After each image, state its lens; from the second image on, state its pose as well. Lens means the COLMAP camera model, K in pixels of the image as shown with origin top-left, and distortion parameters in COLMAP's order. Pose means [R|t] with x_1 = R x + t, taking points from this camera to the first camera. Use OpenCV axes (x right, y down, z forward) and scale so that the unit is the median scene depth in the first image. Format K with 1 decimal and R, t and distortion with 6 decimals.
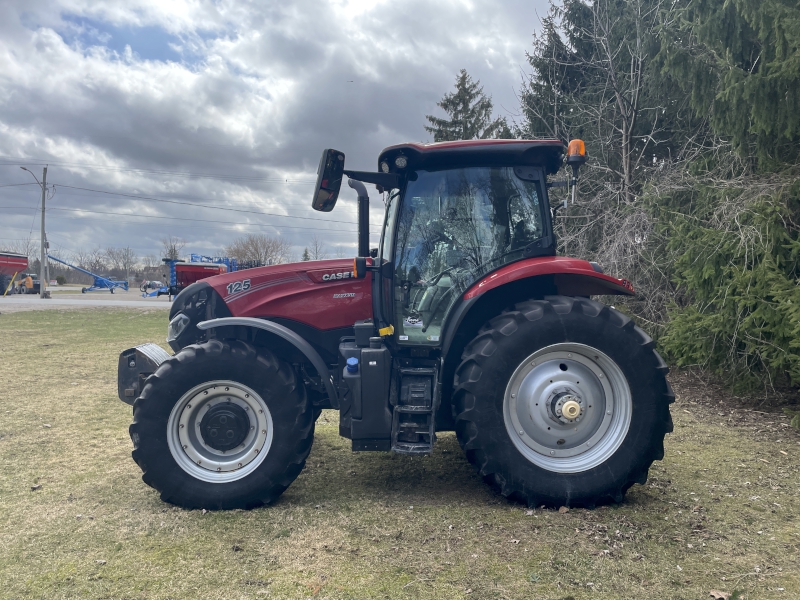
lens RADIAL K [[611.9, 0, 391.7], [0, 611.9, 298.6], [0, 0, 1]] dist [0.090401, -0.112326]
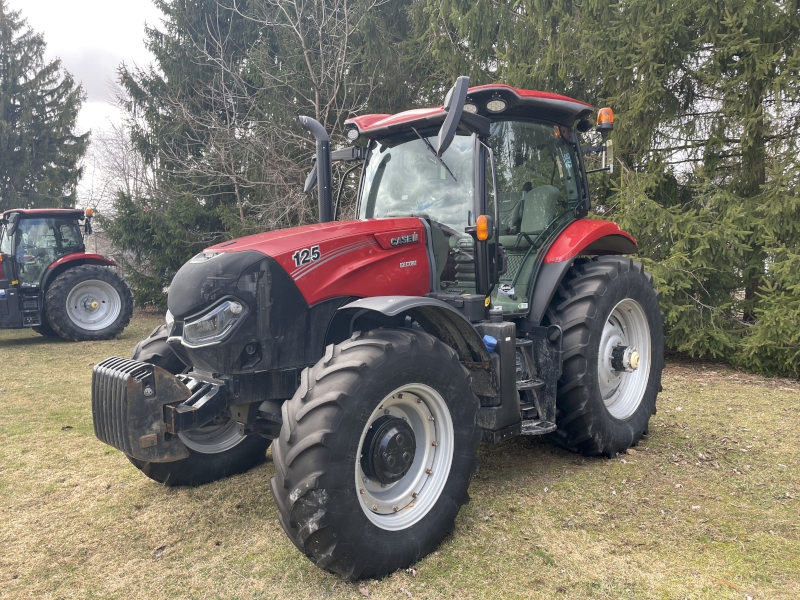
lens RADIAL K [[611.9, 0, 391.7], [0, 611.9, 298.6], [0, 0, 1]] dist [0.090401, -0.112326]
pose [[0.737644, -0.070242, 0.671526, -0.650547], [0.038618, 0.997335, 0.061902, -0.010436], [-0.674085, -0.019729, 0.738391, 0.419381]]
